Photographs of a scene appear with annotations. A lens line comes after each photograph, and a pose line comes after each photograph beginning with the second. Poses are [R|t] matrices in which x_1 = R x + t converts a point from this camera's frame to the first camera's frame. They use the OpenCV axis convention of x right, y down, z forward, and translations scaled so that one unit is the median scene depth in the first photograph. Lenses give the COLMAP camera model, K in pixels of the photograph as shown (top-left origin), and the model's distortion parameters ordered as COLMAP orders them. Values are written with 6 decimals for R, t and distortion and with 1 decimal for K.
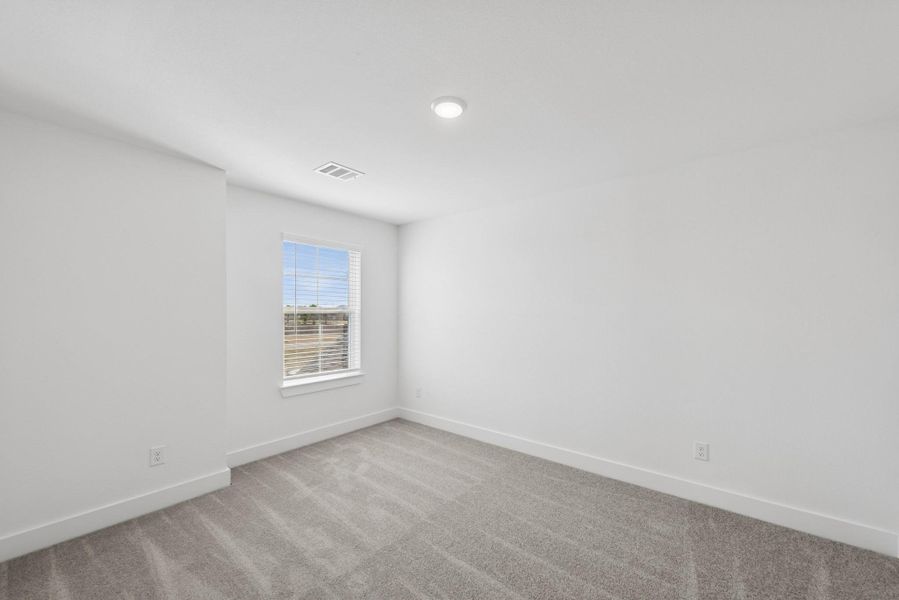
lens RADIAL K [[356.9, 0, 452.4], [0, 356.9, 308.8], [0, 0, 1]] dist [0.014748, -0.004614]
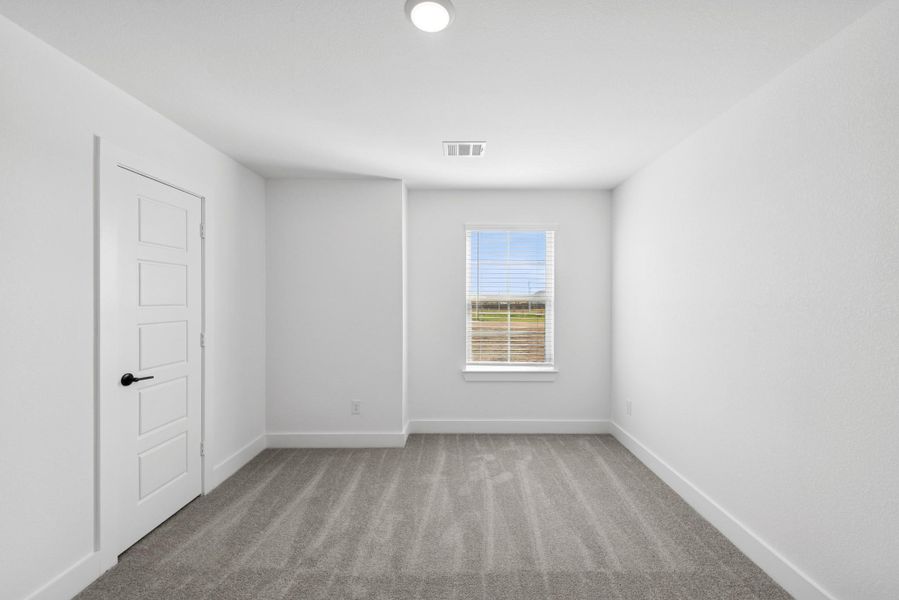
lens RADIAL K [[356.9, 0, 460.8], [0, 356.9, 298.6], [0, 0, 1]] dist [0.014748, -0.004614]
pose [[0.642022, 0.002029, -0.766684, 0.333820], [0.005927, 0.999953, 0.007610, -0.002108], [0.766664, -0.009430, 0.641980, 0.335990]]
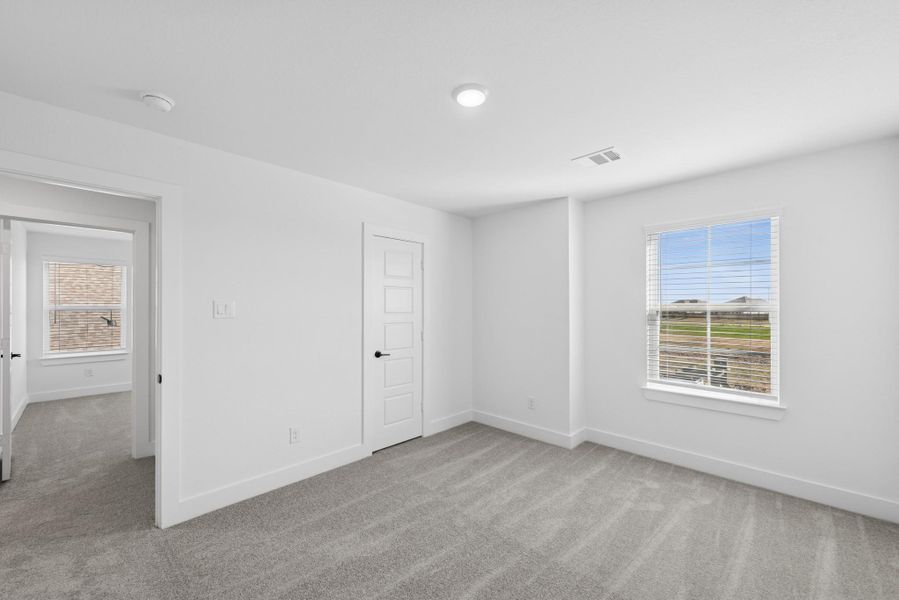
lens RADIAL K [[356.9, 0, 453.6], [0, 356.9, 305.9], [0, 0, 1]] dist [0.014748, -0.004614]
pose [[-0.080924, -0.005156, -0.996707, 0.544696], [0.011626, 0.999914, -0.006117, -0.000381], [0.996652, -0.012083, -0.080858, 0.594834]]
